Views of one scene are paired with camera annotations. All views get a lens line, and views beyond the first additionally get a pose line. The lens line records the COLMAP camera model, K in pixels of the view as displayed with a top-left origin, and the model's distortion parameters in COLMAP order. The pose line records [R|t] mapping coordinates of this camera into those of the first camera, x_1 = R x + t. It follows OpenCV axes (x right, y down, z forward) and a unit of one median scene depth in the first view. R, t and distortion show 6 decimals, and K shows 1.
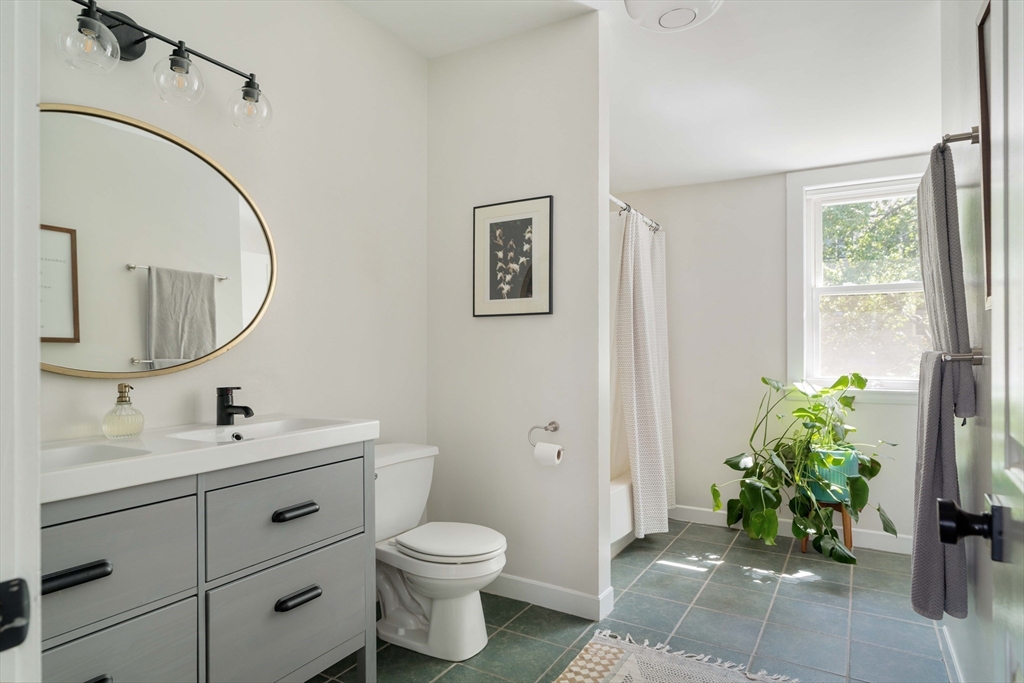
lens RADIAL K [[603.1, 0, 514.8], [0, 603.1, 342.0], [0, 0, 1]] dist [0.006207, 0.001076]
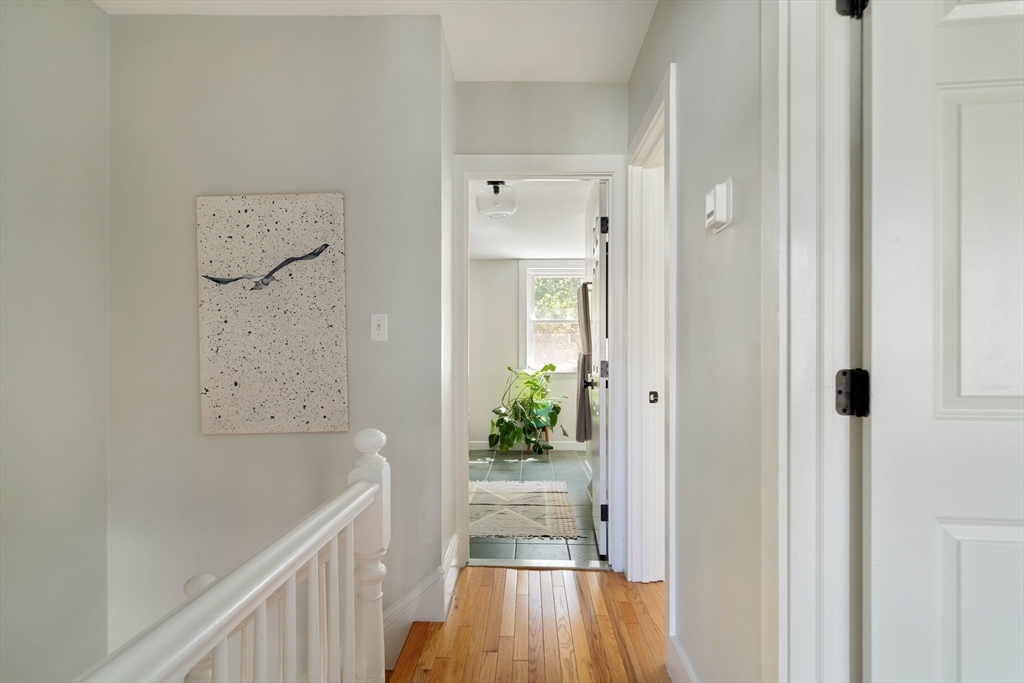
lens RADIAL K [[603.1, 0, 509.9], [0, 603.1, 346.1], [0, 0, 1]] dist [0.006207, 0.001076]
pose [[0.884039, 0.002718, 0.467406, -0.511577], [-0.001349, 0.999994, -0.003263, -0.001063], [-0.467412, 0.002254, 0.884037, -0.737204]]
